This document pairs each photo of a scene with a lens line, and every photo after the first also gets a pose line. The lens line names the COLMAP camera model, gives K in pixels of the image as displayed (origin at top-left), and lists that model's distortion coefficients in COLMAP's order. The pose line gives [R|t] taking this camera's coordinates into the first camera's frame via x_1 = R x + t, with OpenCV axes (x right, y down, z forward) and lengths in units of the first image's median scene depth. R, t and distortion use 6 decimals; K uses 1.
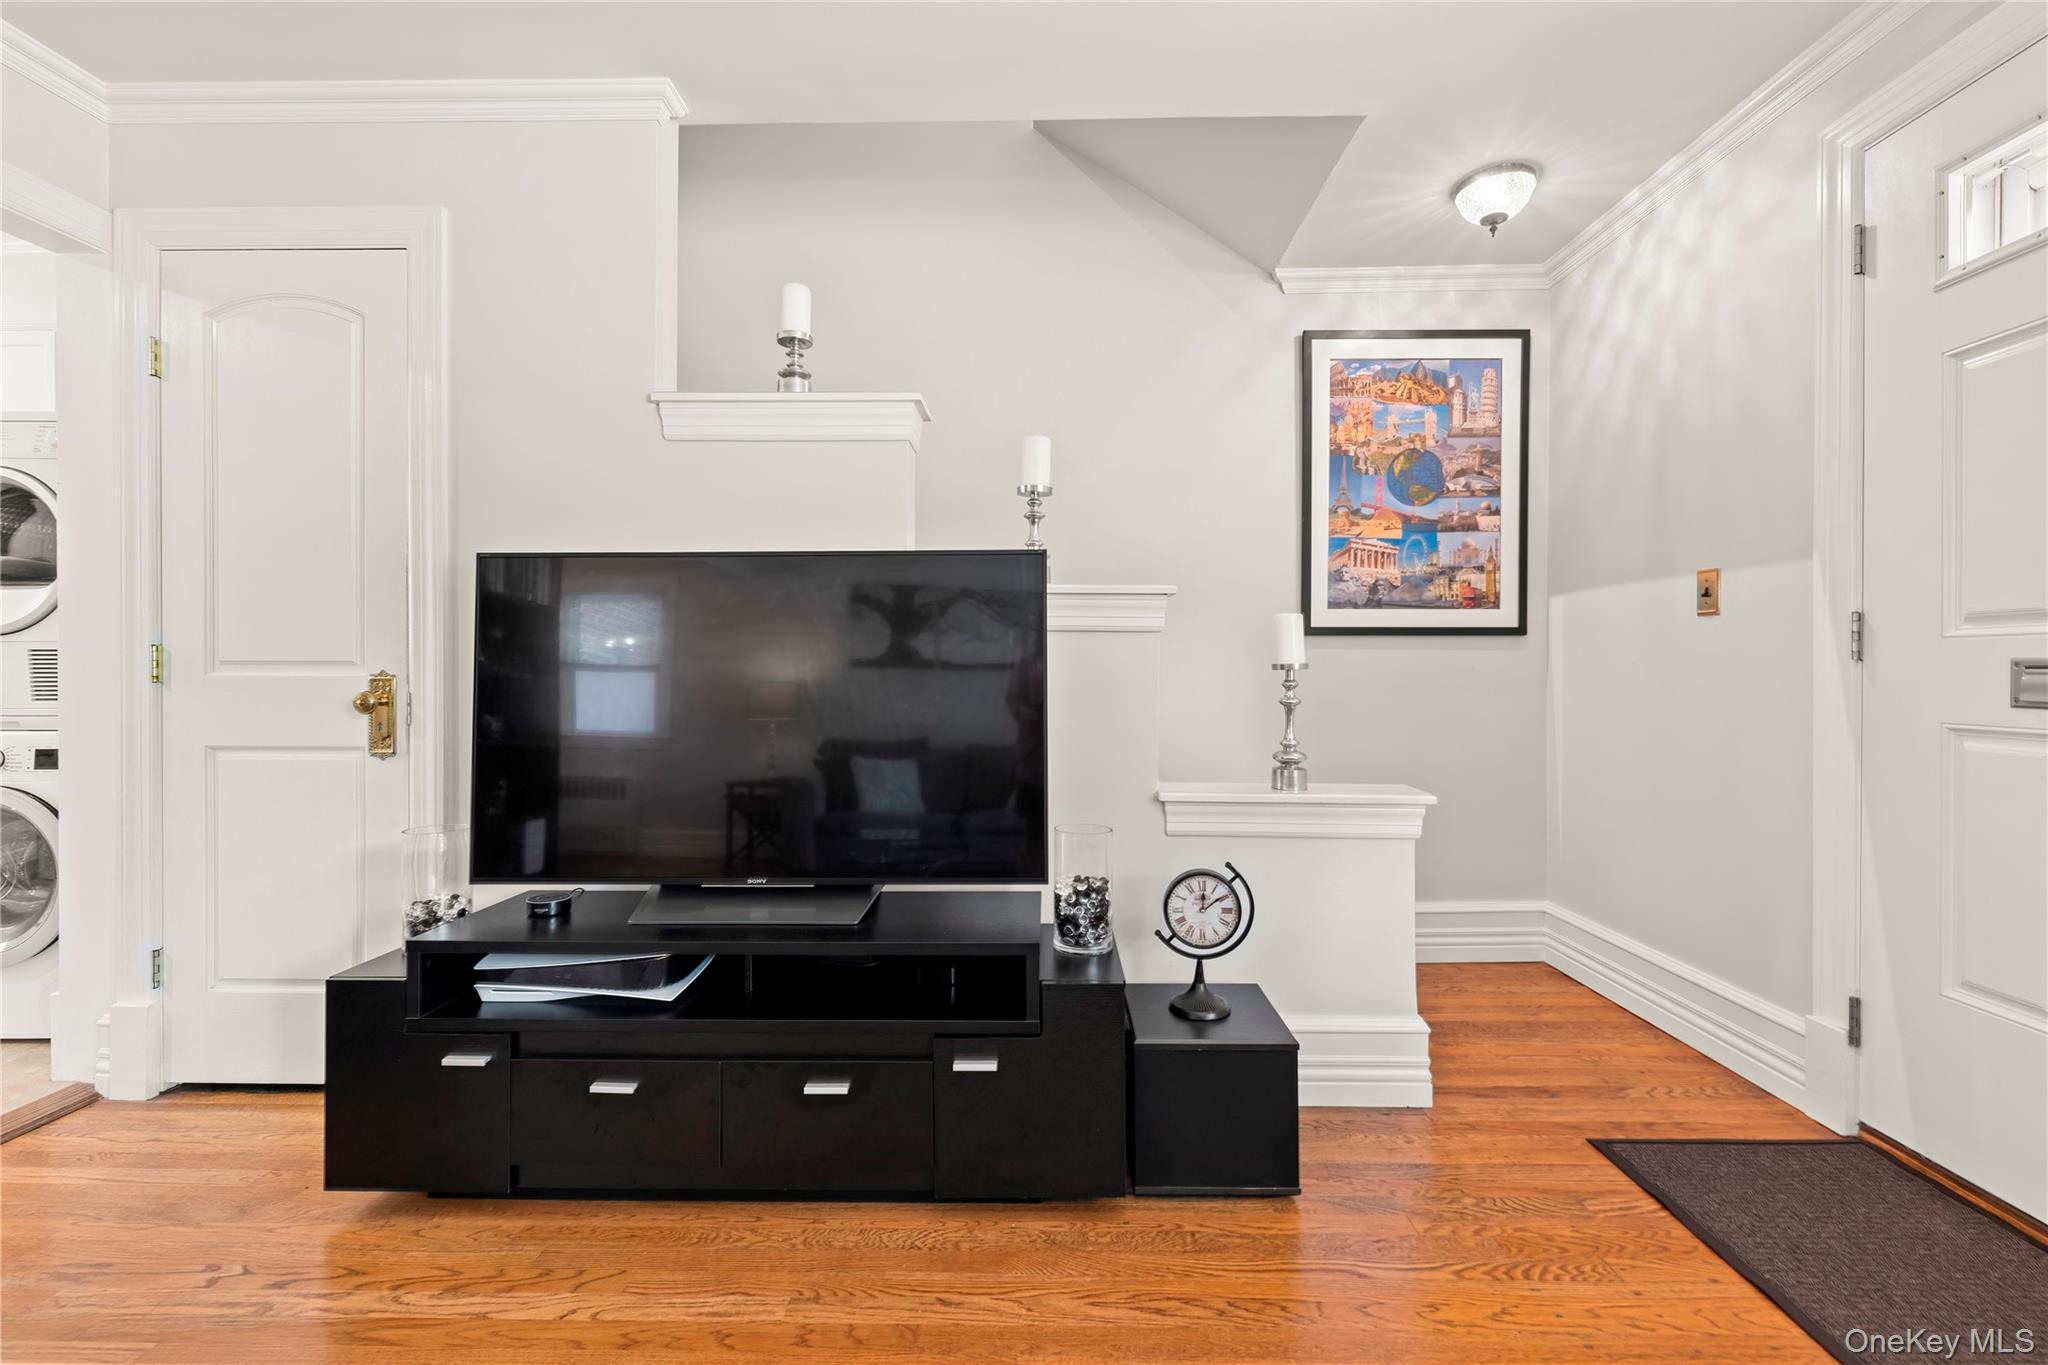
lens RADIAL K [[879.7, 0, 1039.0], [0, 879.7, 668.9], [0, 0, 1]] dist [-0.002897, 0.000676]
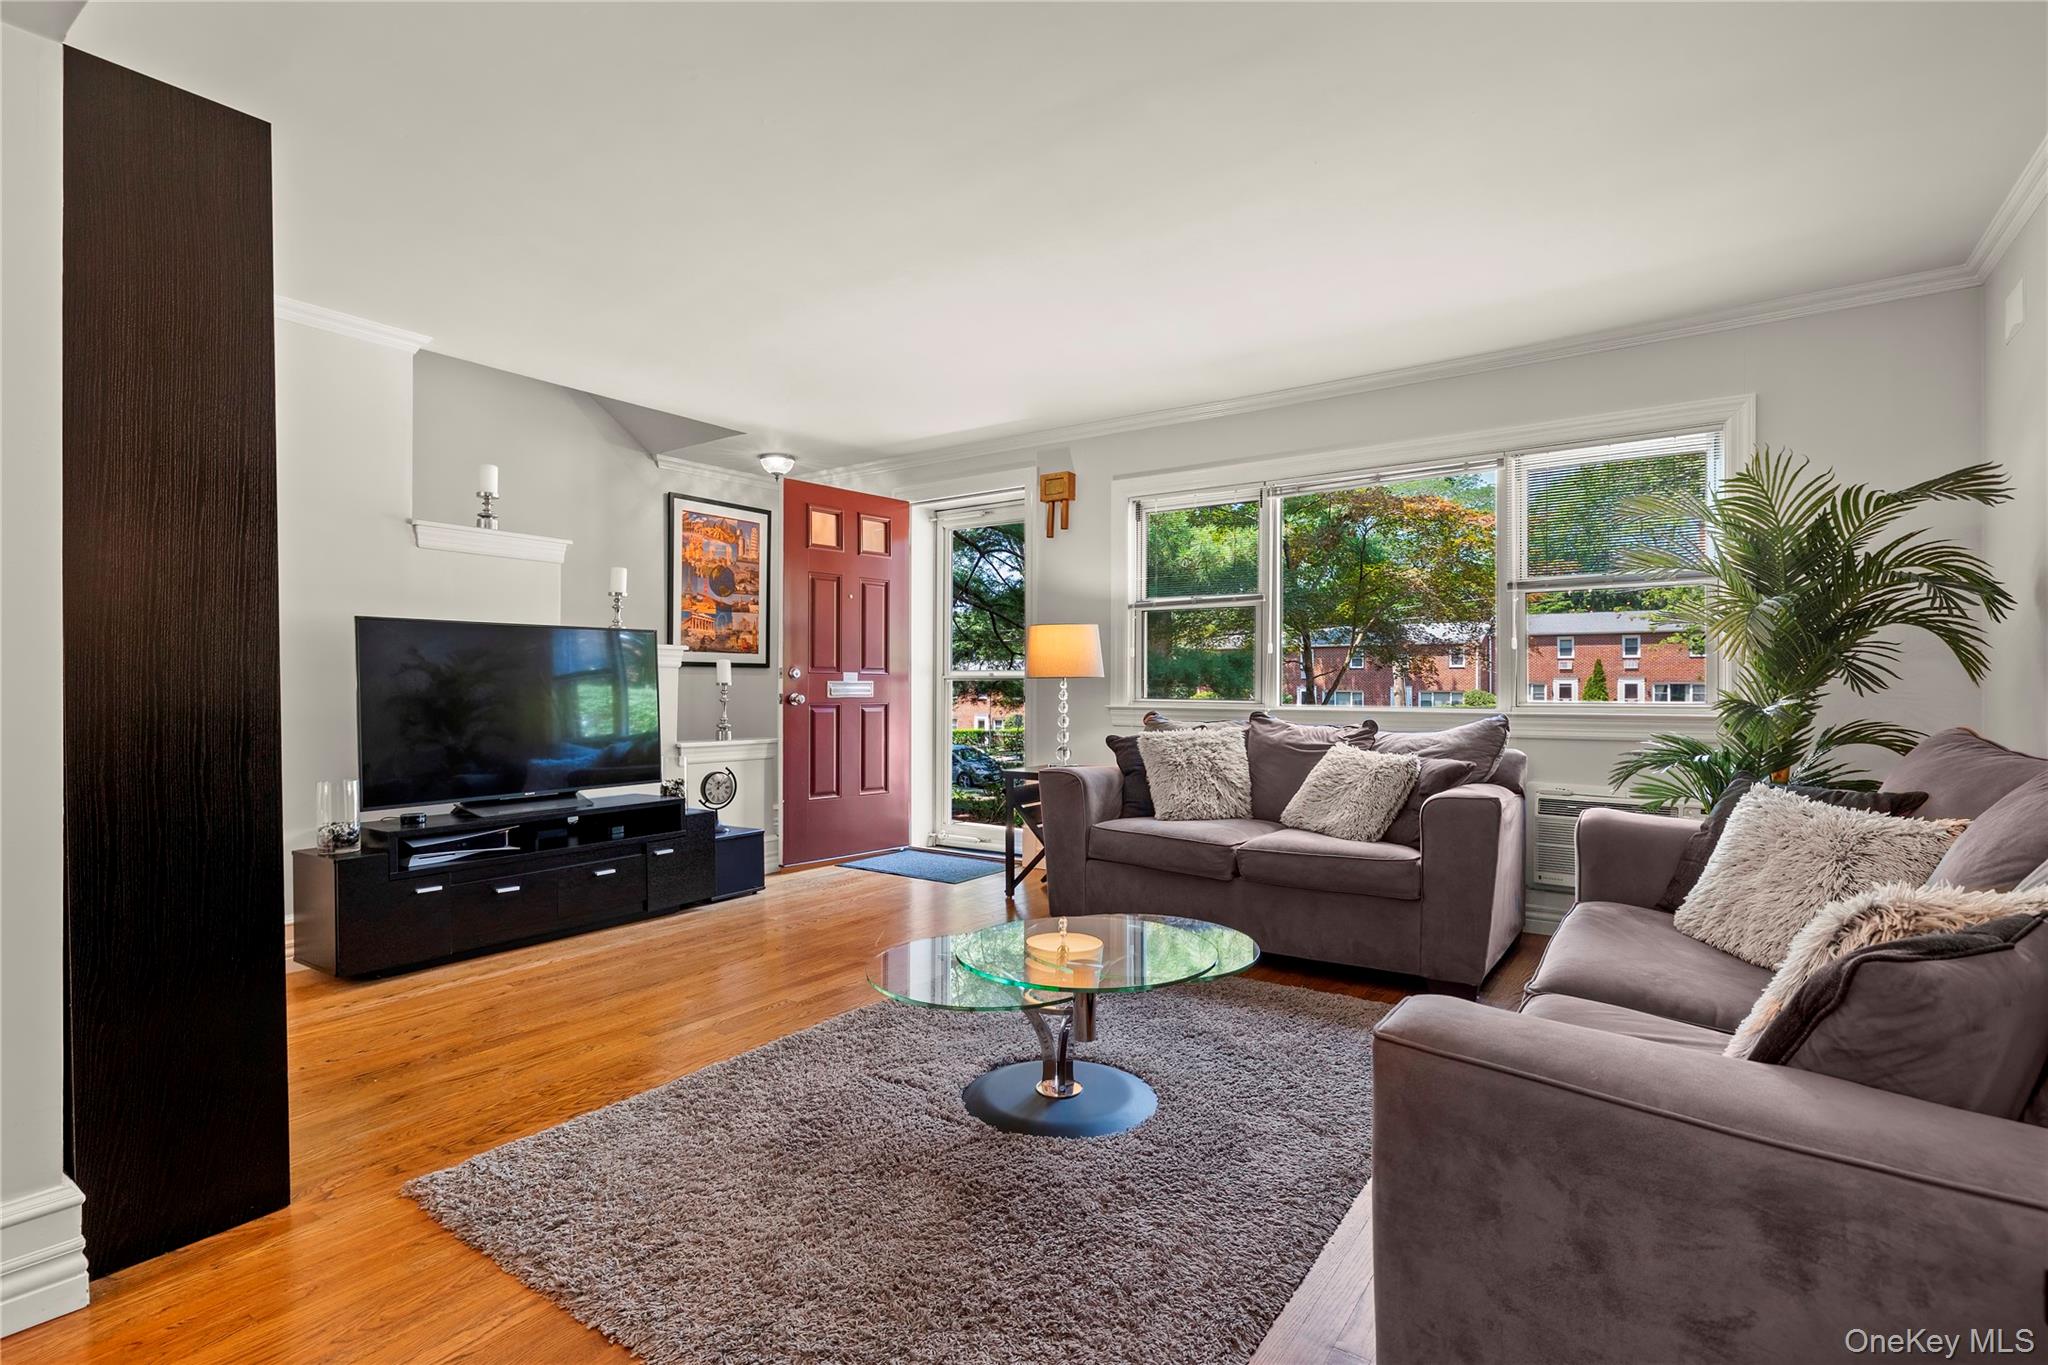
lens RADIAL K [[956.8, 0, 1029.2], [0, 956.8, 690.8], [0, 0, 1]] dist [-0.004761, -0.000555]
pose [[0.565731, -0.003878, 0.824581, -0.864939], [-0.002758, 0.999974, 0.006595, -0.002906], [-0.824586, -0.006005, 0.565705, -0.670566]]
